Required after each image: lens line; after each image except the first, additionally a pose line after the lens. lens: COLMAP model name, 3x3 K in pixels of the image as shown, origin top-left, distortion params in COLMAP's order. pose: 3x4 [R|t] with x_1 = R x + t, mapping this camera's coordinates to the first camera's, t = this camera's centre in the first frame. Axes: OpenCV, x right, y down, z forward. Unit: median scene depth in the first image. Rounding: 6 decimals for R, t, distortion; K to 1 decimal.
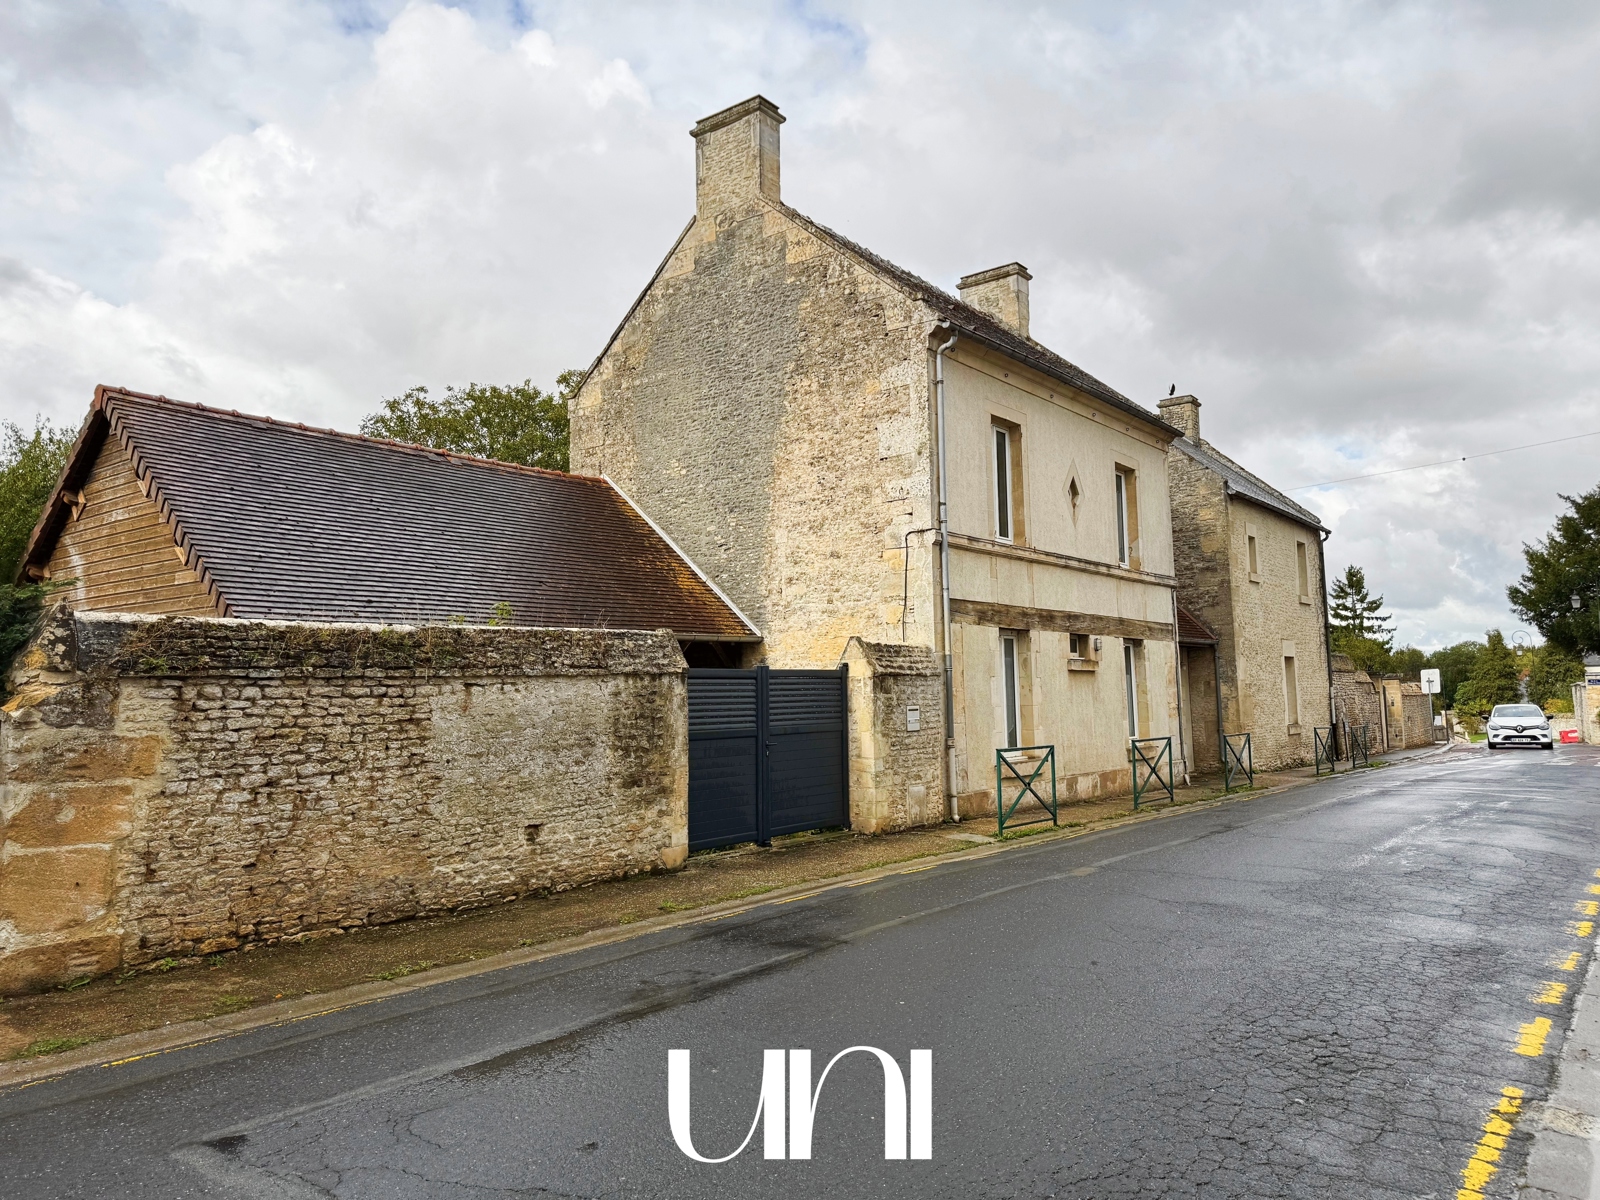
lens RADIAL K [[1114.4, 0, 800.0], [0, 1114.4, 600.0], [0, 0, 1]] dist [0.132685, -0.150560]
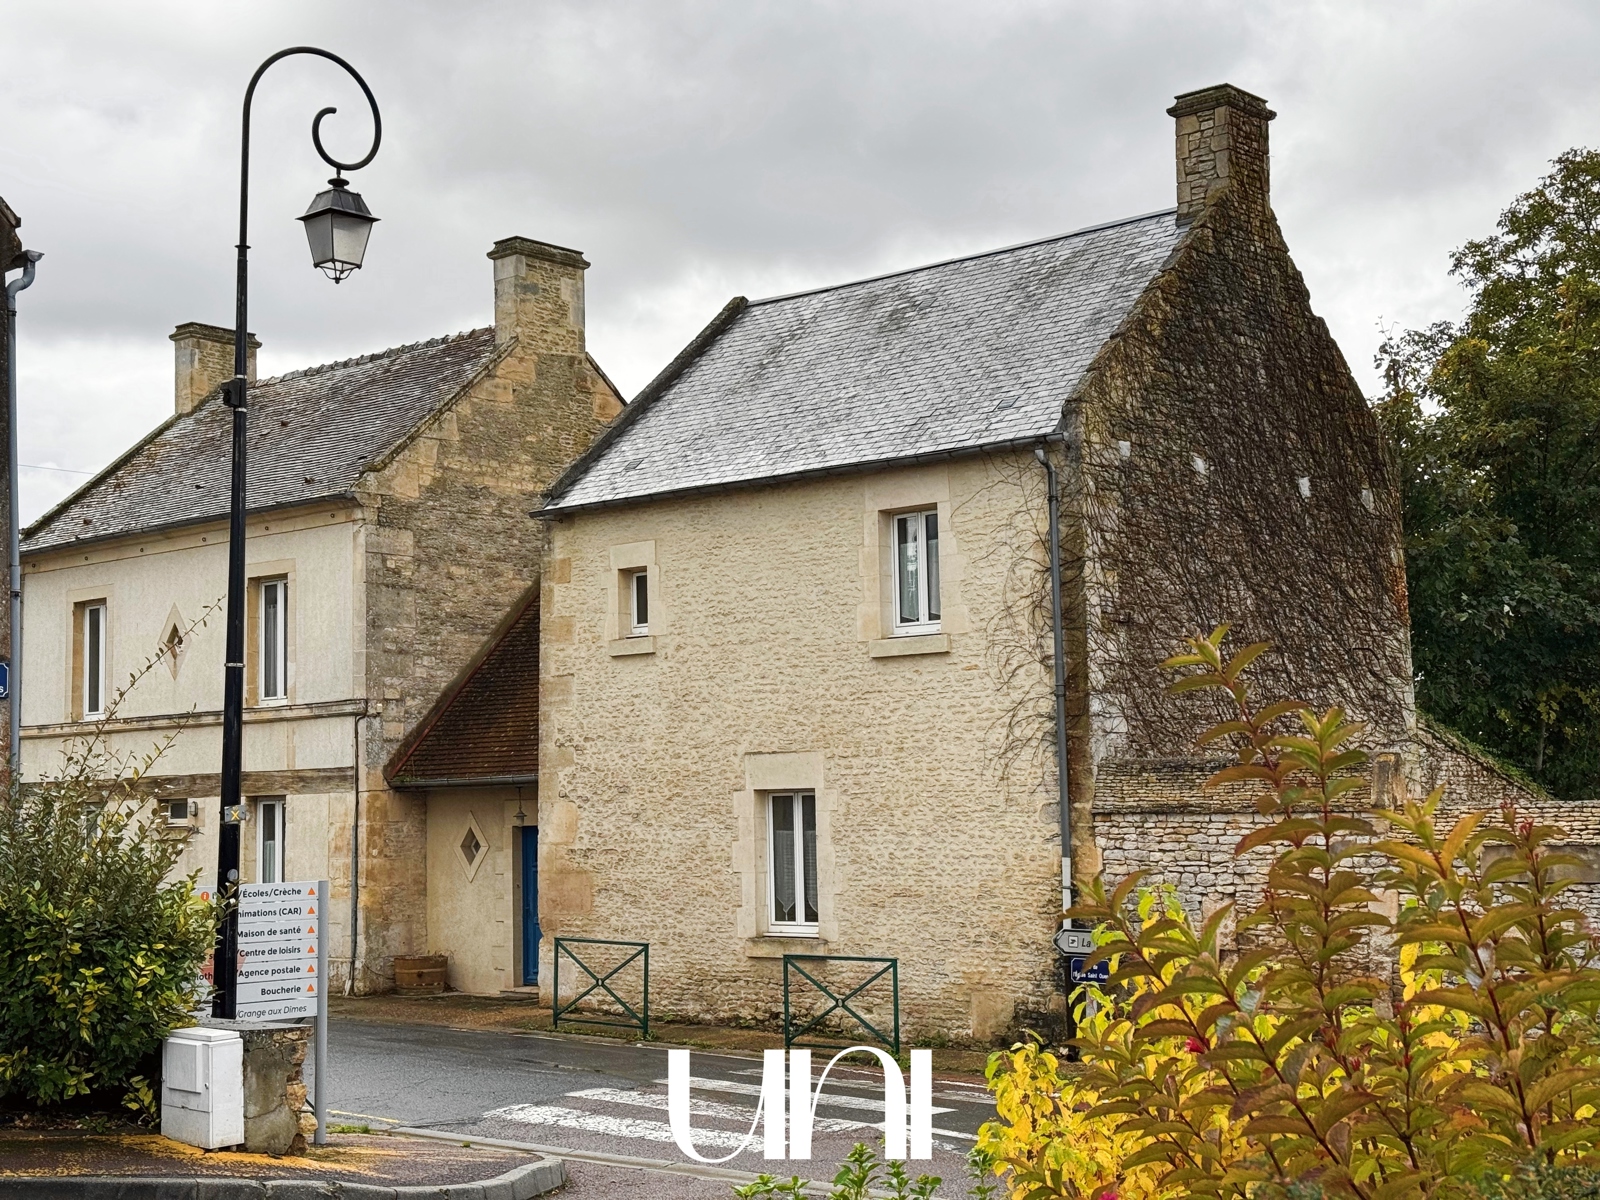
lens RADIAL K [[2242.1, 0, 800.0], [0, 2242.1, 600.0], [0, 0, 1]] dist [0.001737, 0.004988]
pose [[-0.063085, -0.083543, -0.994505, 2.435796], [0.104002, 0.990514, -0.089805, 0.103850], [0.992574, -0.109096, -0.053798, 1.948094]]
